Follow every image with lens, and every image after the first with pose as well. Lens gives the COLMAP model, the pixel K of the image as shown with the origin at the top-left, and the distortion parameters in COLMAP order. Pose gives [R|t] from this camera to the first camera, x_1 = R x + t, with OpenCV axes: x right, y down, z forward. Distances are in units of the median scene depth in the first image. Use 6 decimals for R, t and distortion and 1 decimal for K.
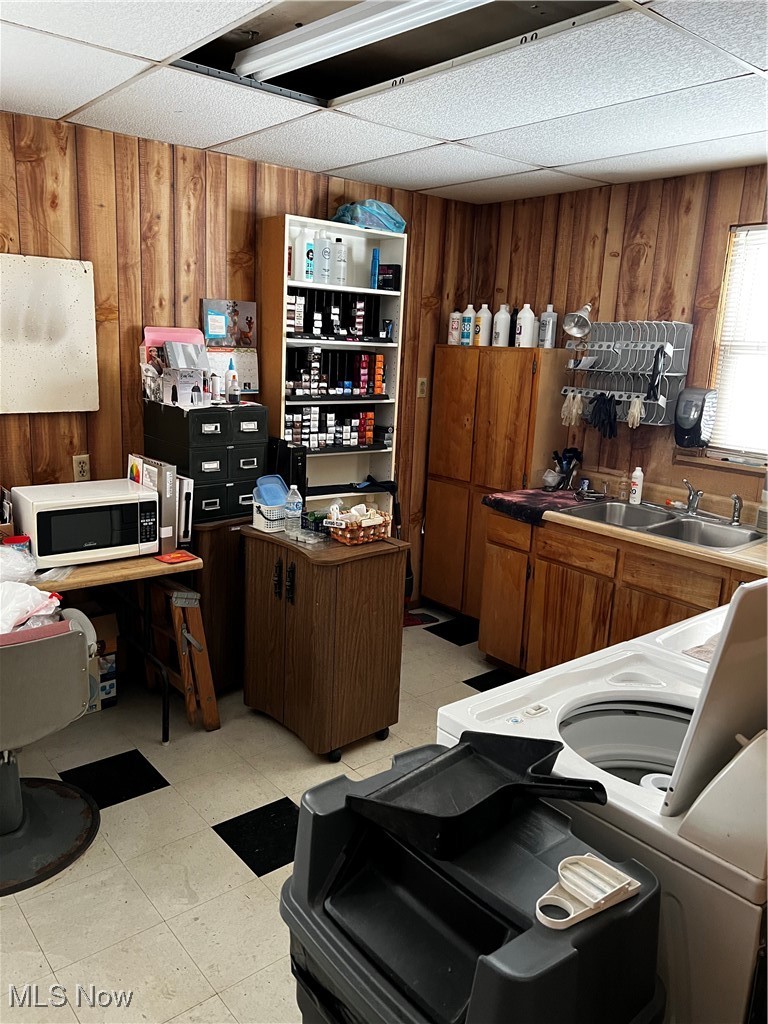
lens RADIAL K [[776.7, 0, 384.0], [0, 776.7, 512.0], [0, 0, 1]] dist [0.064438, -0.076209]
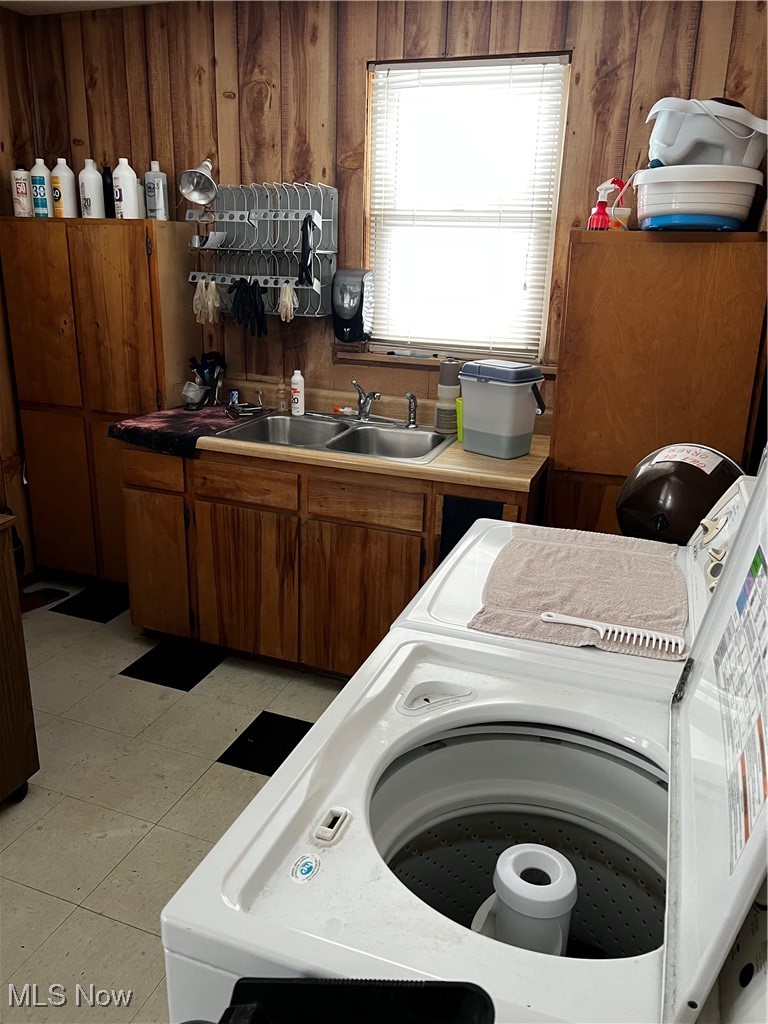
lens RADIAL K [[776.7, 0, 384.0], [0, 776.7, 512.0], [0, 0, 1]] dist [0.064438, -0.076209]
pose [[0.873899, -0.166023, 0.456878, 0.003518], [0.111731, 0.983308, 0.143604, -0.017752], [-0.473093, -0.074448, 0.877861, 0.221291]]
